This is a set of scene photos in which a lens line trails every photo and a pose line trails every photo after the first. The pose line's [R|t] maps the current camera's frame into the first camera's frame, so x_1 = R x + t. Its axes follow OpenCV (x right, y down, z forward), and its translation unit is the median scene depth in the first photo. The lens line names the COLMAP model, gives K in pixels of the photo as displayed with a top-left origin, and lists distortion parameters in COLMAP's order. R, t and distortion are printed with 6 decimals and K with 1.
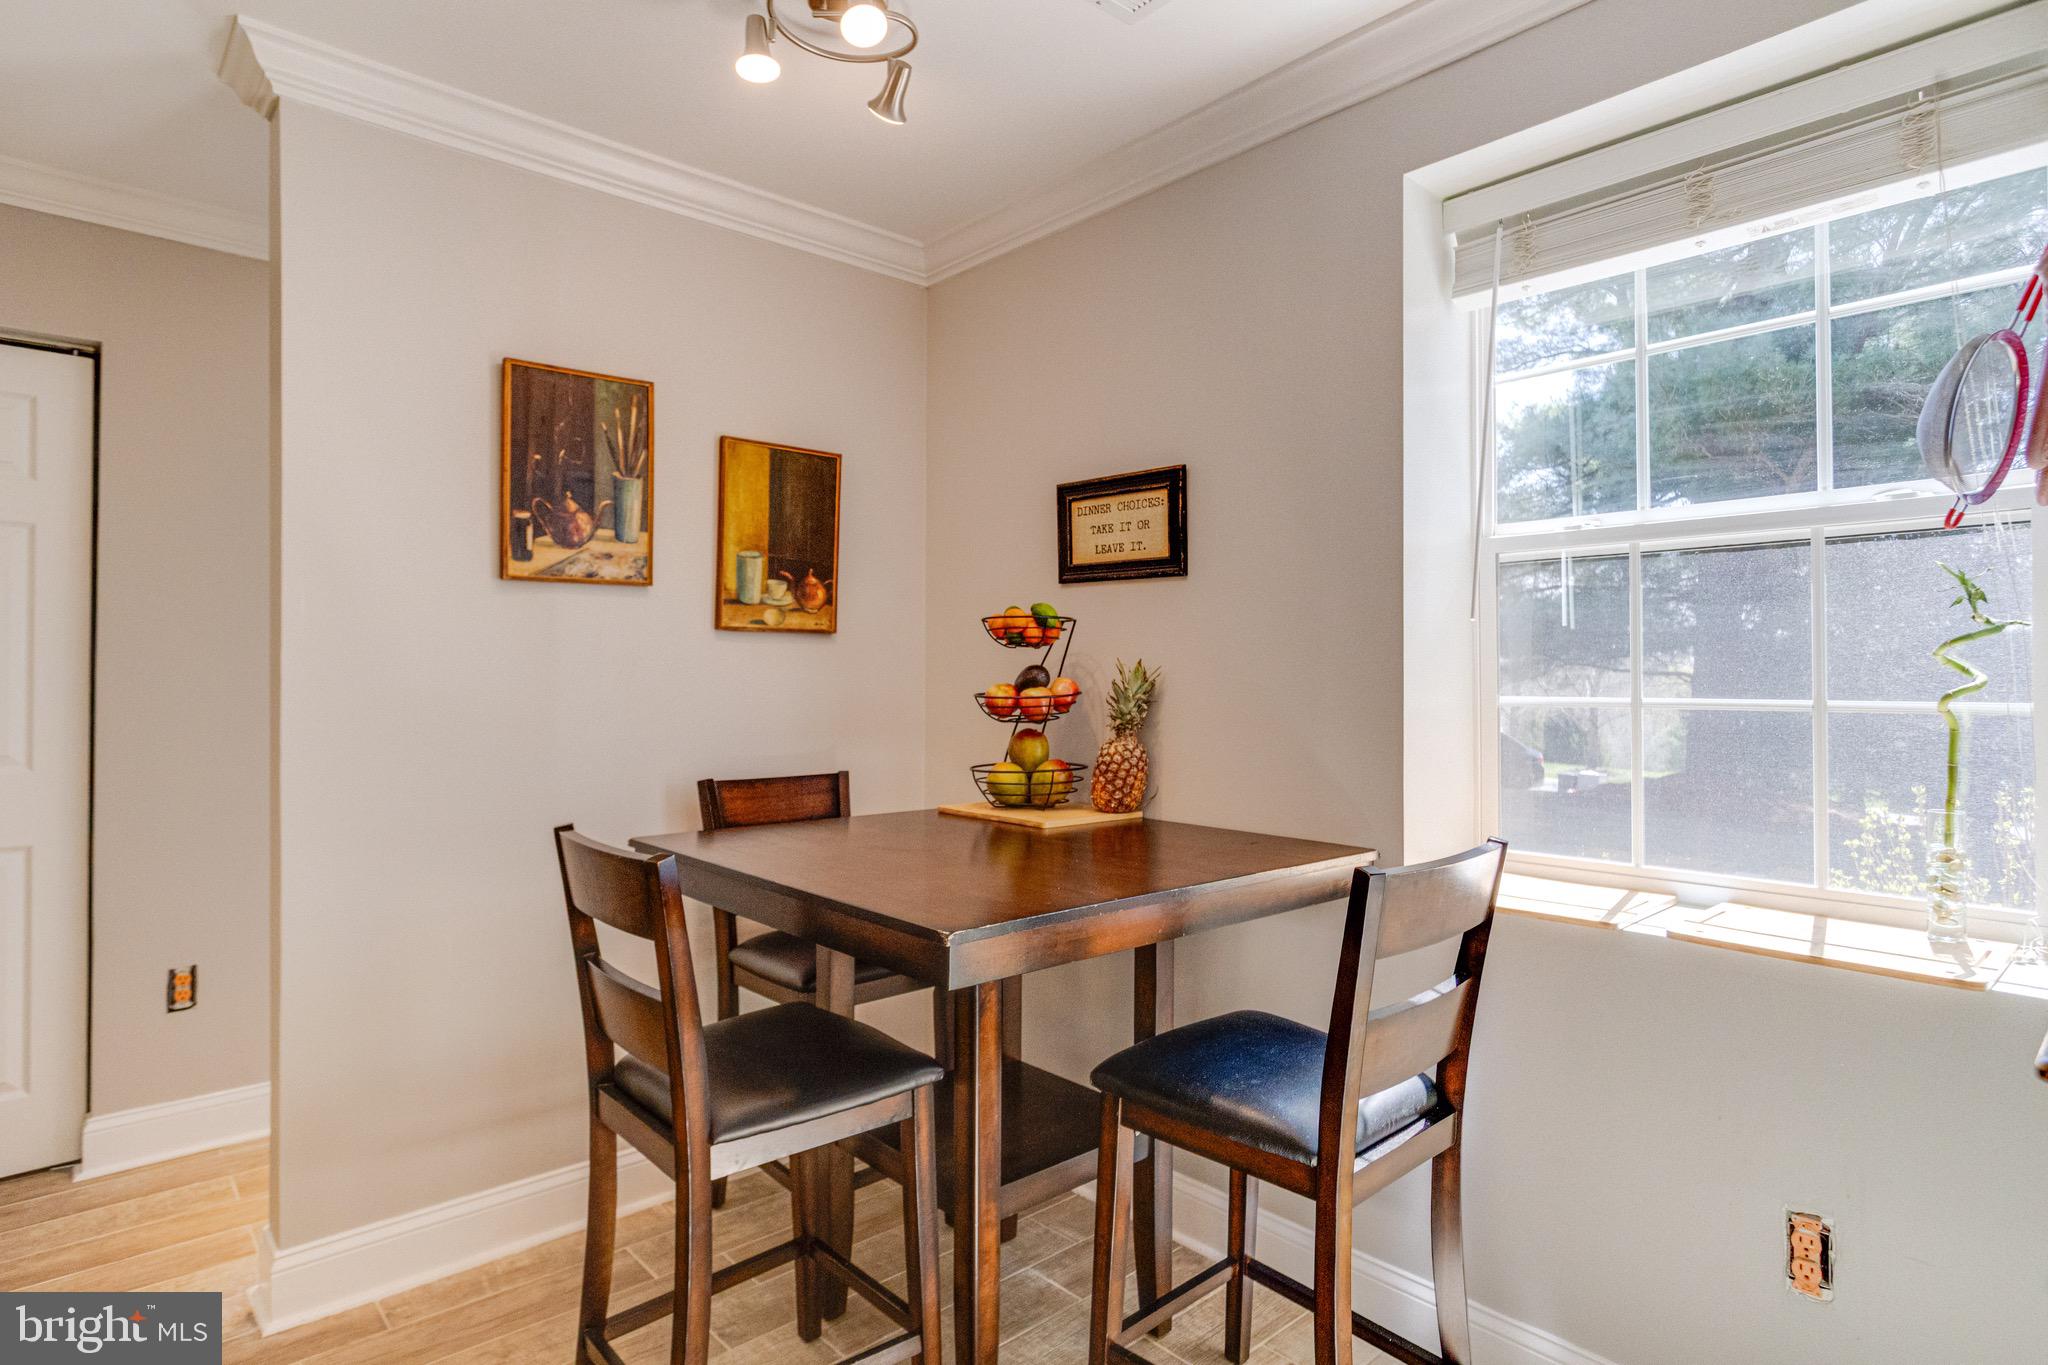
lens RADIAL K [[1077.7, 0, 996.6], [0, 1077.7, 662.7], [0, 0, 1]] dist [-0.027773, 0.018224]
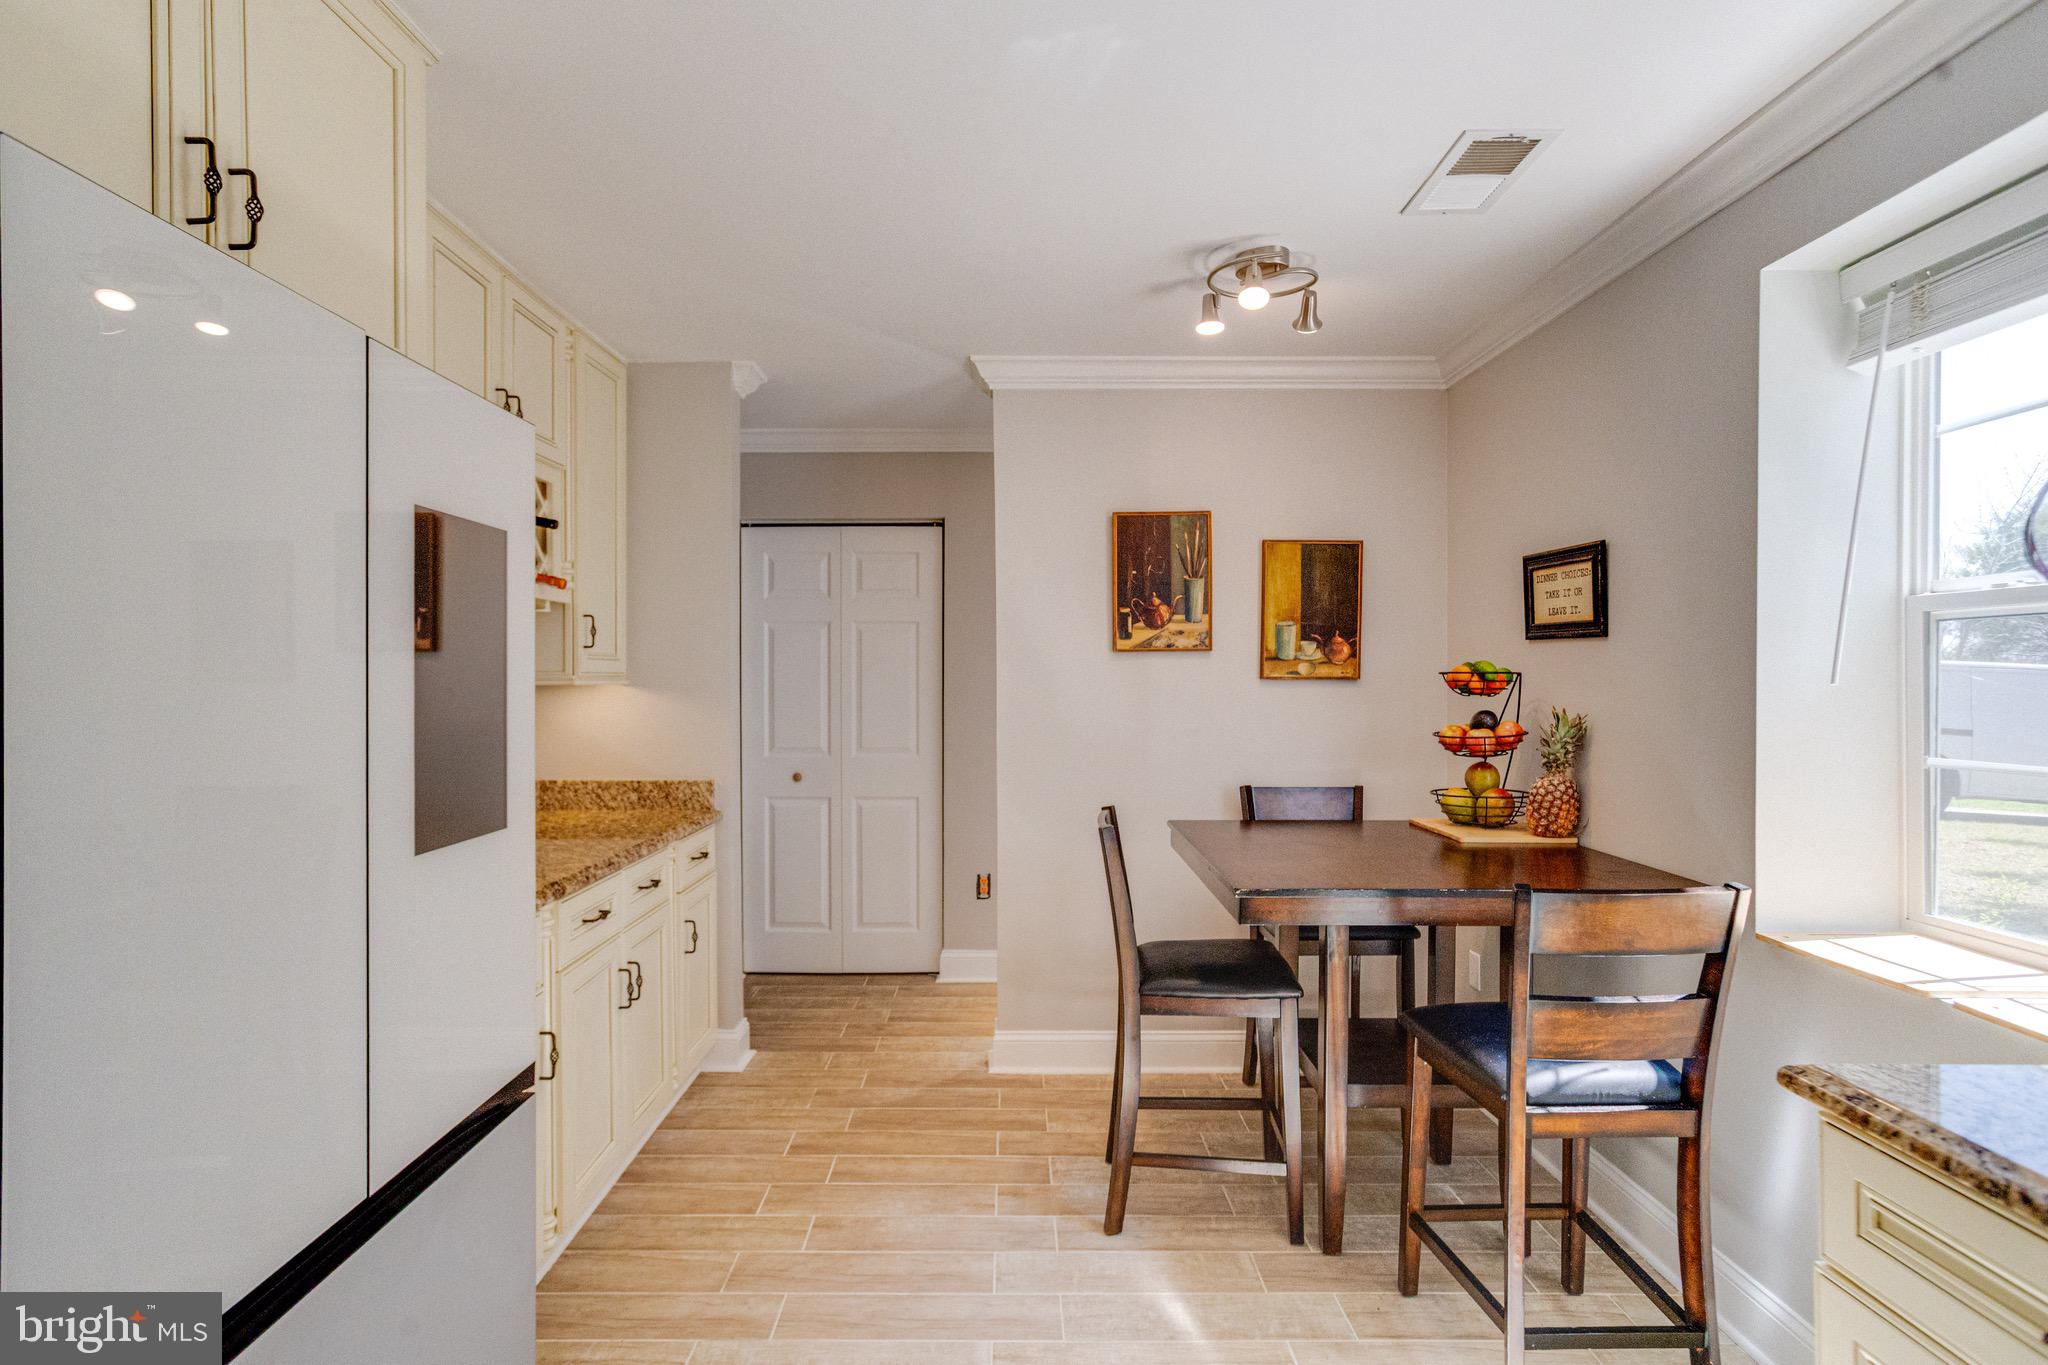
lens RADIAL K [[1017.1, 0, 1013.0], [0, 1017.1, 680.1], [0, 0, 1]] dist [-0.028930, 0.021018]
pose [[0.749669, 0.000841, -0.661813, 0.395295], [0.007072, 0.999932, 0.009280, -0.046772], [0.661776, -0.011637, 0.749612, -0.215330]]
